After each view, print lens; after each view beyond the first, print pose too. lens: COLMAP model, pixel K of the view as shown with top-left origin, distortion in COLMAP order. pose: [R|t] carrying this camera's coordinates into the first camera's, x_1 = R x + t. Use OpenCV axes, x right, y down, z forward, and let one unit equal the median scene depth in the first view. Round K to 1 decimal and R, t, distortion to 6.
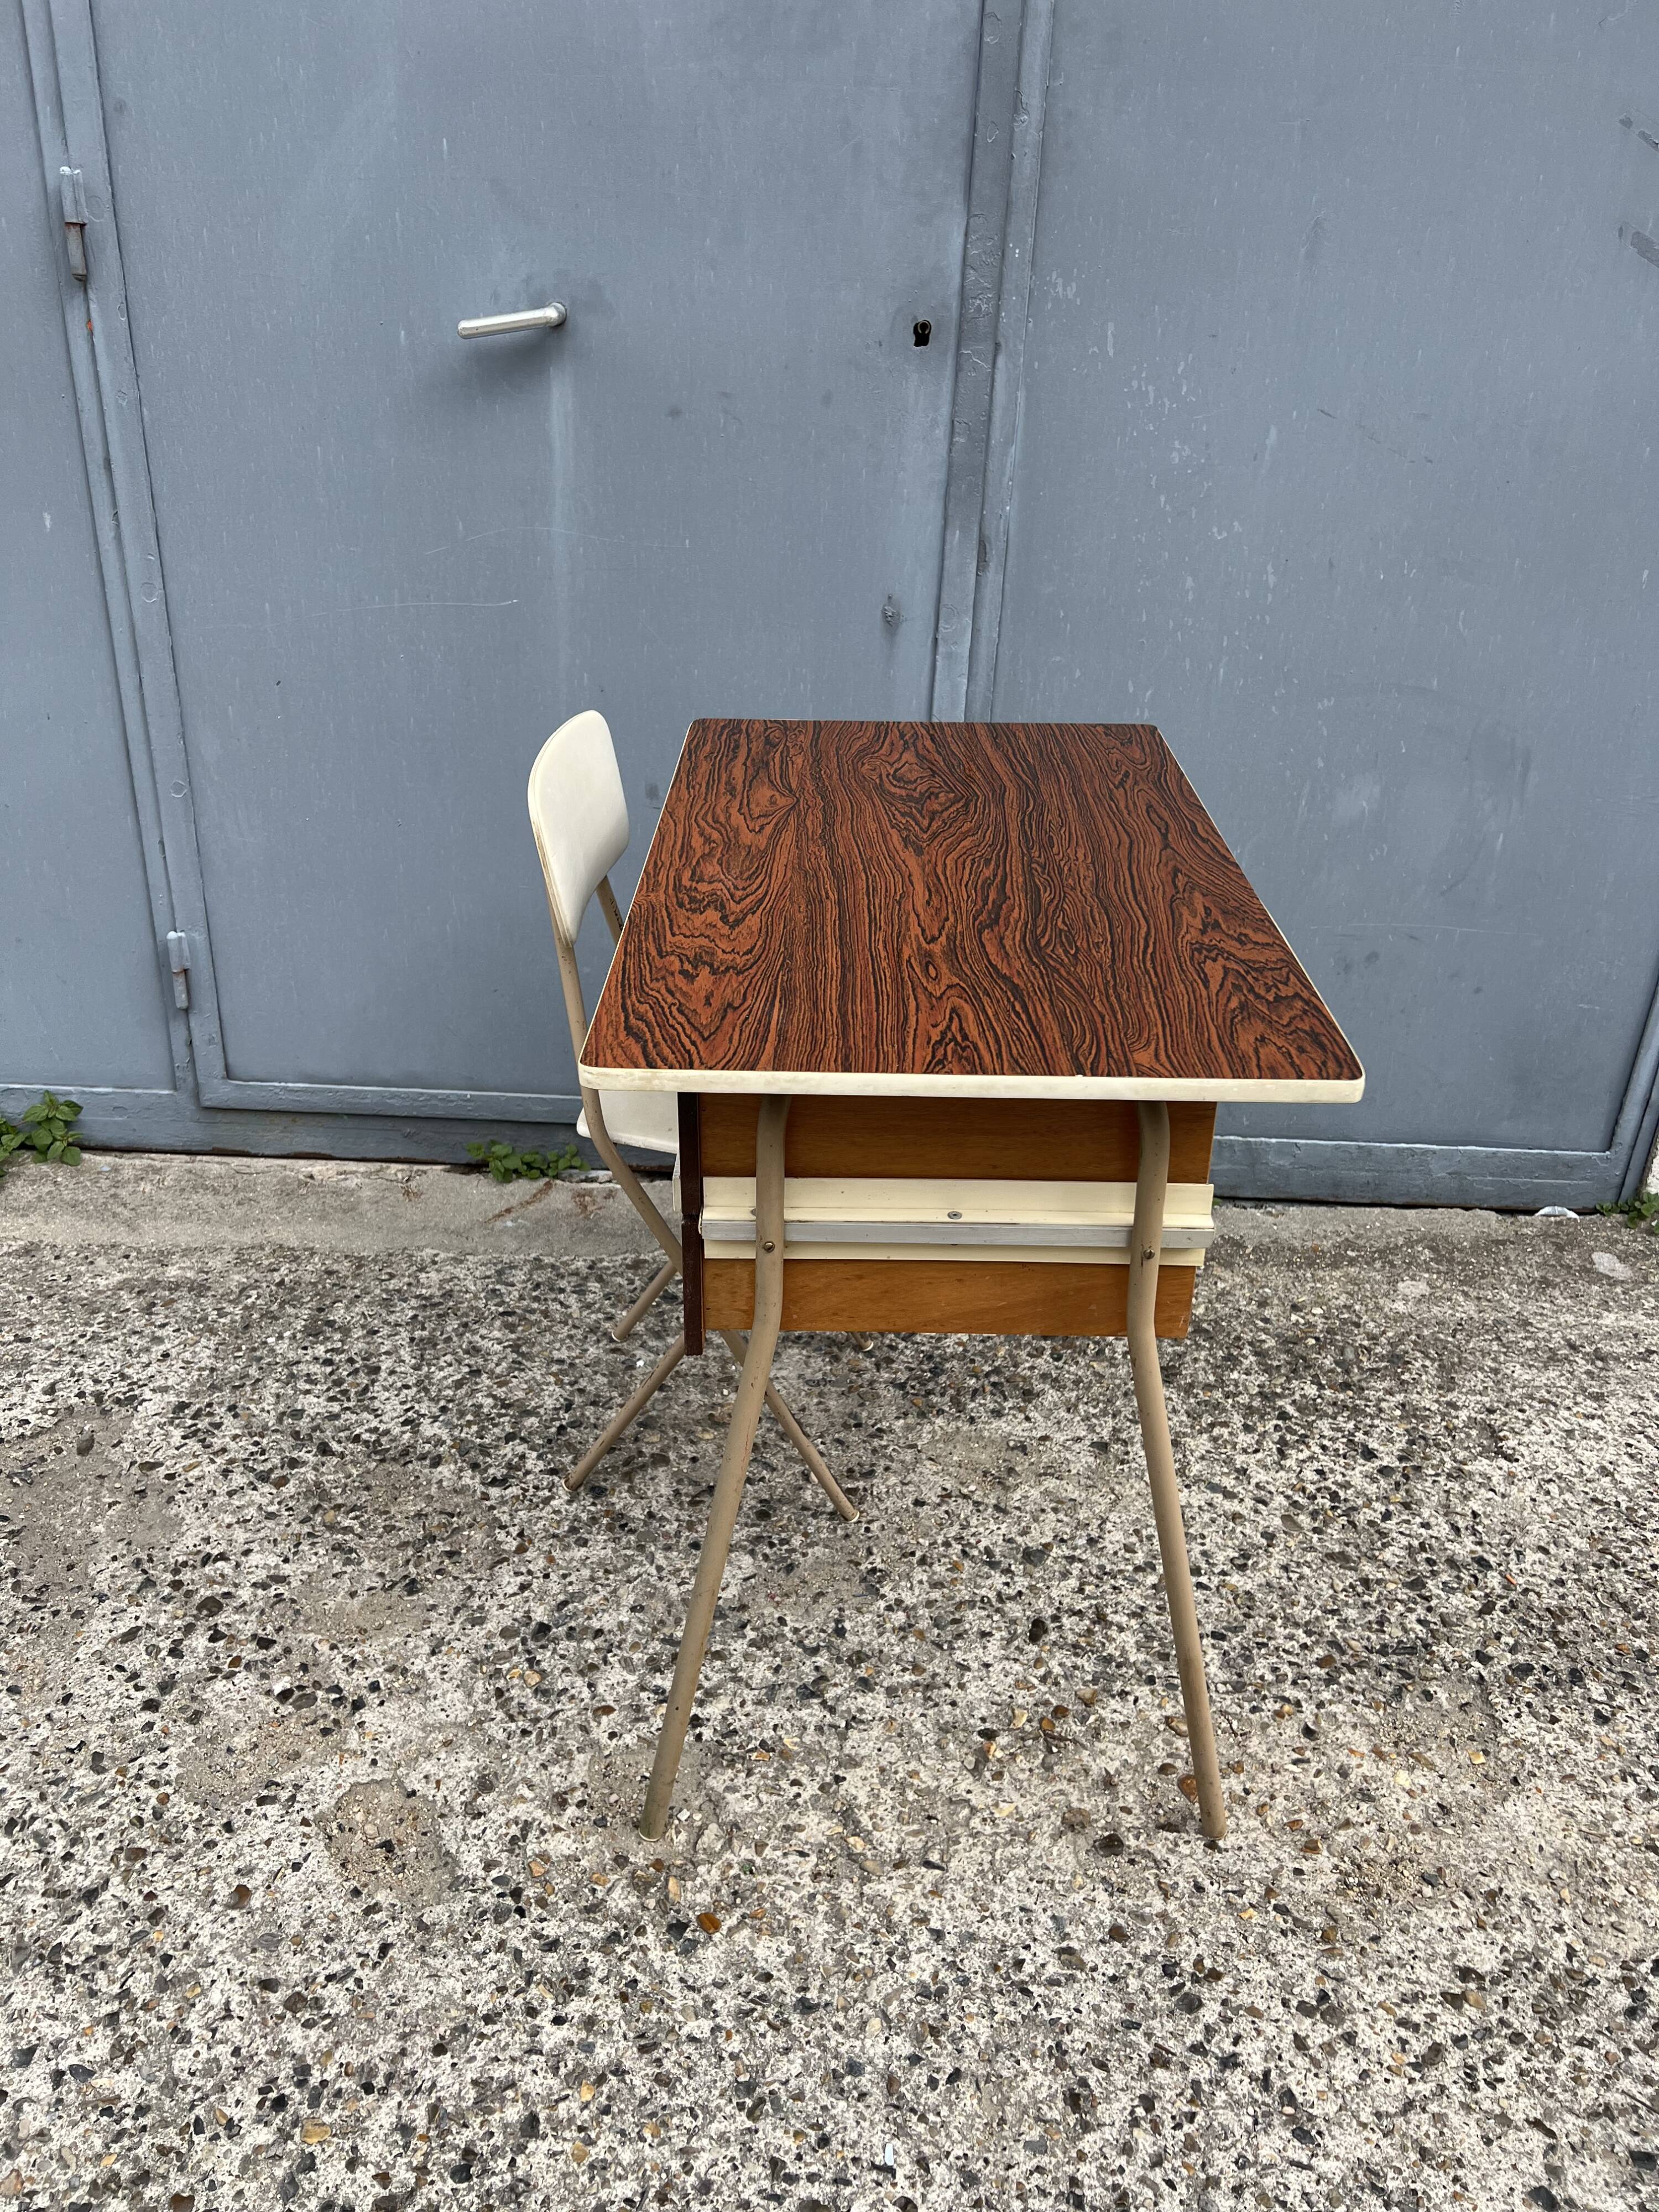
lens RADIAL K [[1665.8, 0, 811.0], [0, 1665.8, 1097.9], [0, 0, 1]] dist [0.037848, -0.046473]
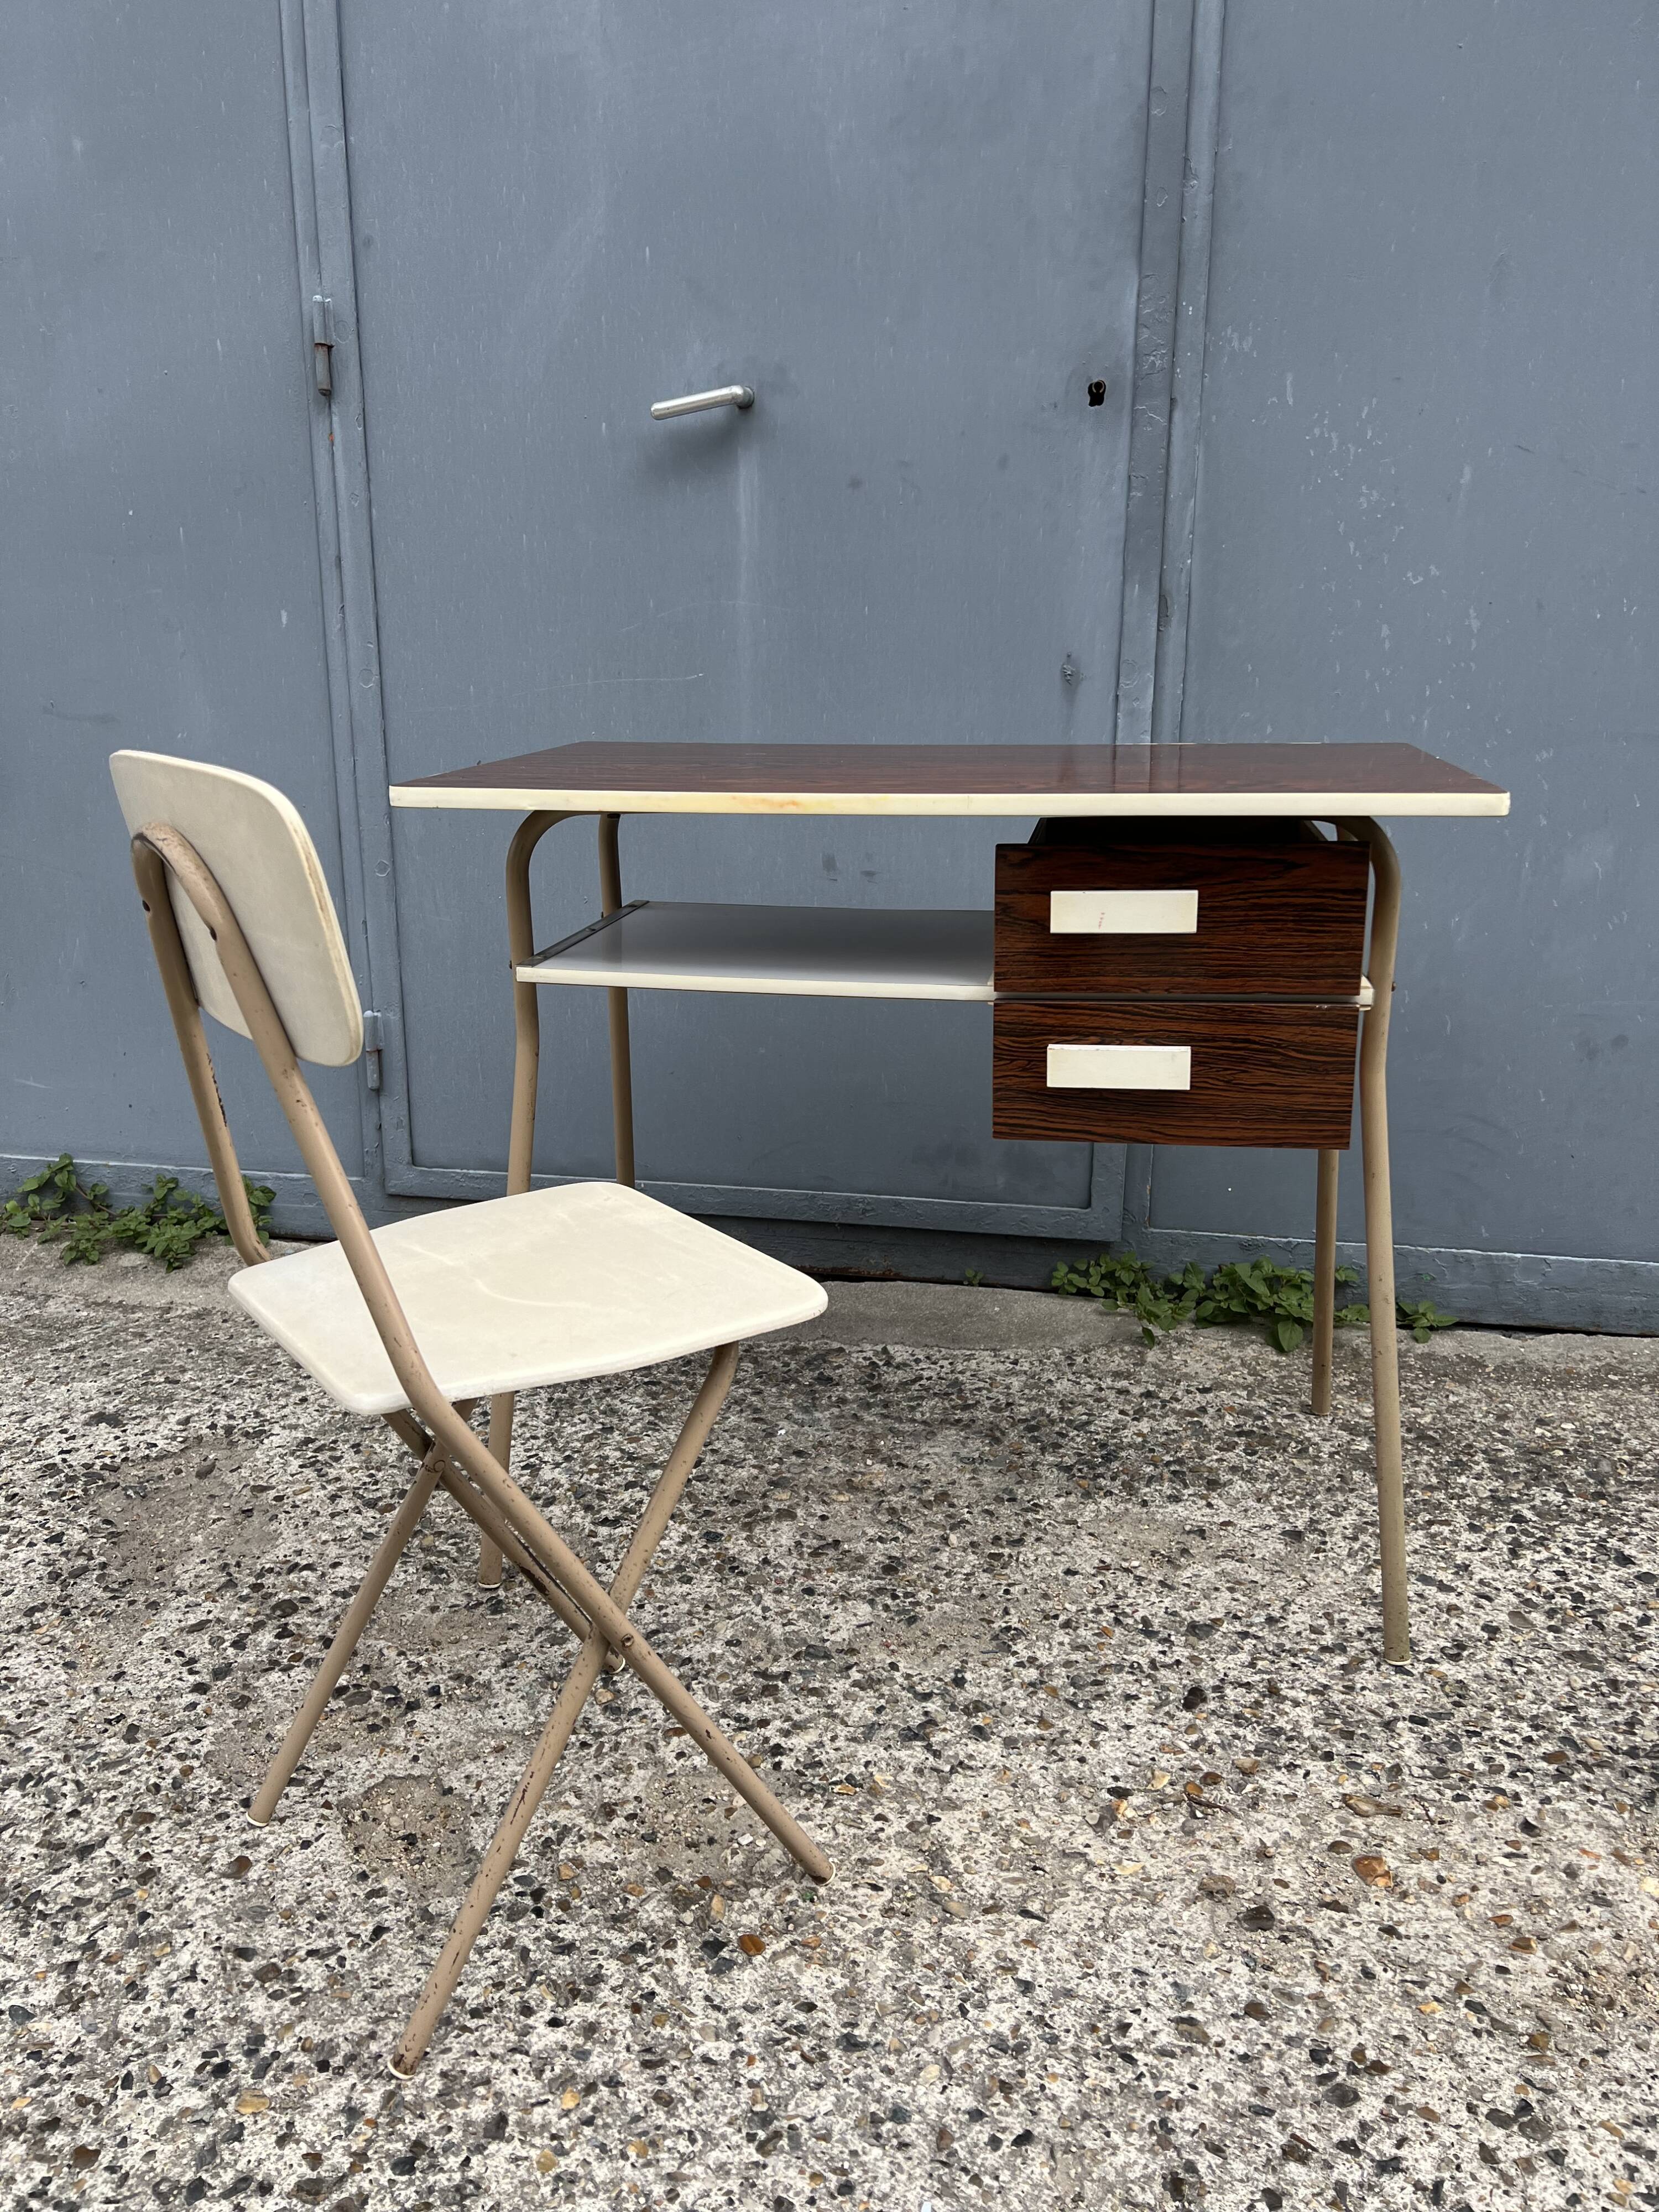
lens RADIAL K [[1665.8, 0, 821.7], [0, 1665.8, 1107.9], [0, 0, 1]] dist [0.037848, -0.046473]
pose [[0.985259, 0.009689, -0.170793, 0.086754], [-0.043841, 0.979352, -0.197349, 0.190435], [0.165355, 0.201928, 0.965341, 0.088194]]
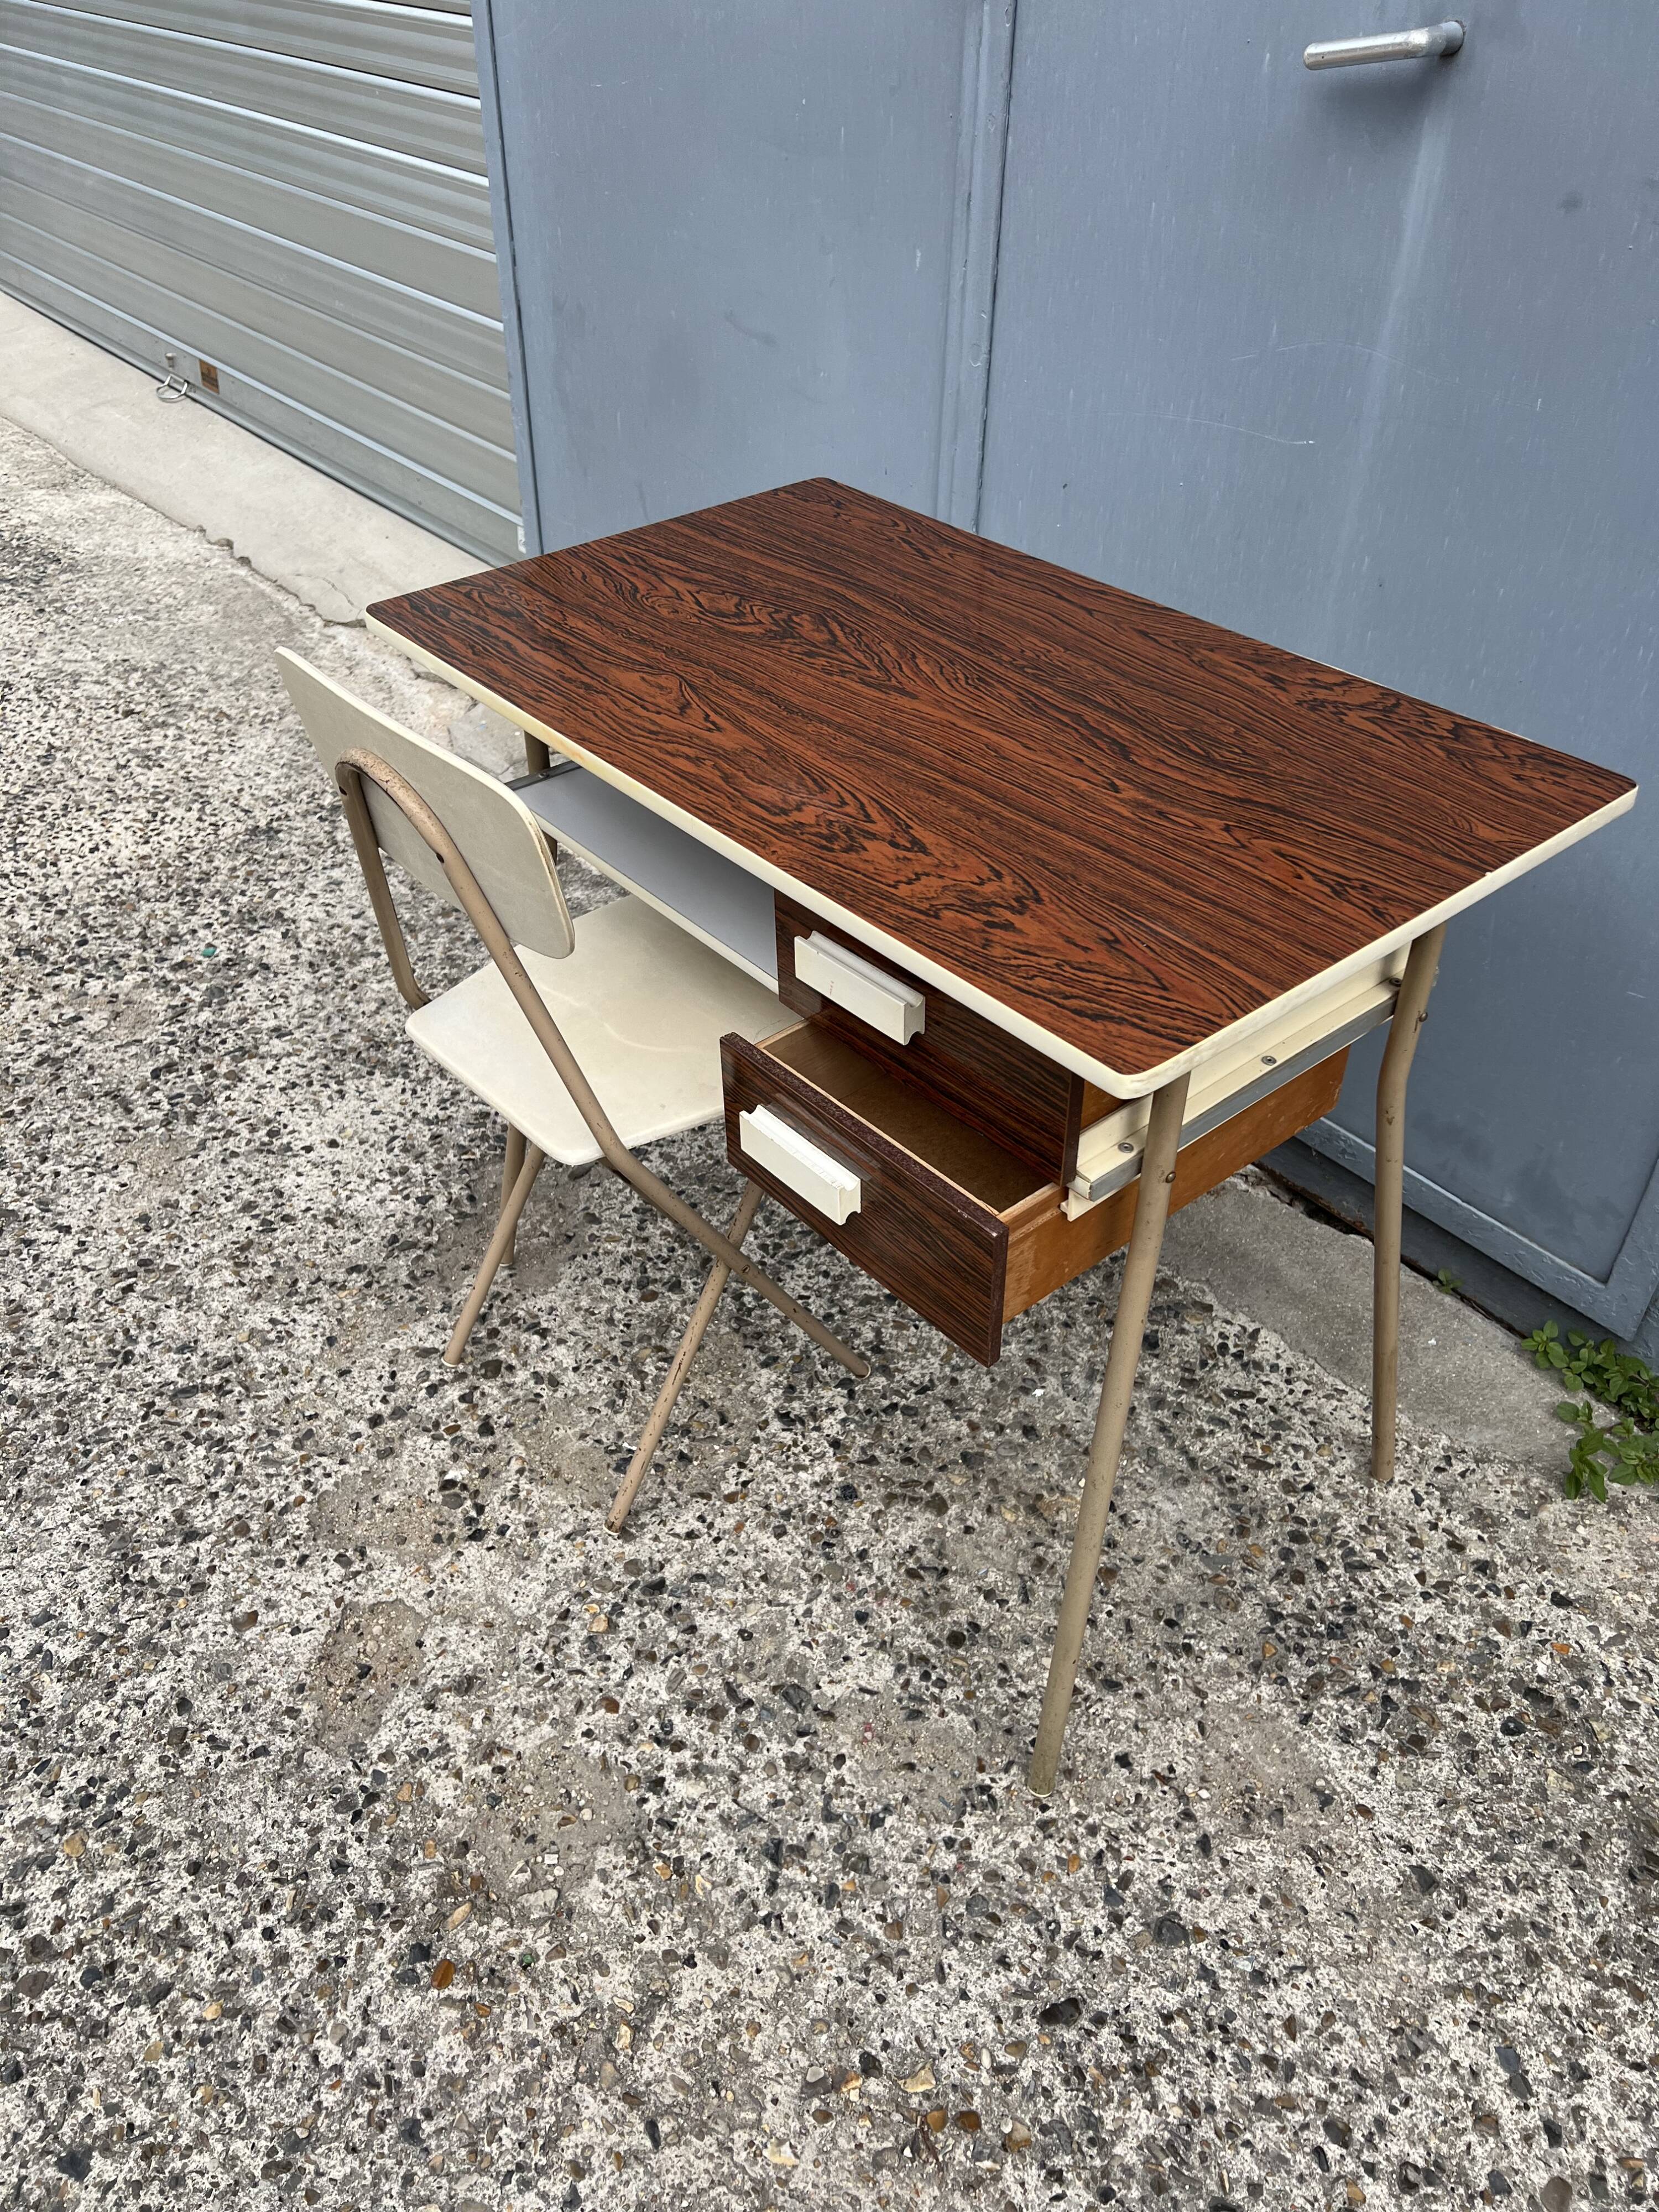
lens RADIAL K [[1665.8, 0, 810.2], [0, 1665.8, 1096.7], [0, 0, 1]] dist [0.037848, -0.046473]
pose [[0.635455, 0.439759, -0.634672, 0.335521], [-0.332995, 0.897681, 0.288589, -0.204839], [0.696642, 0.027957, 0.716874, 0.364056]]
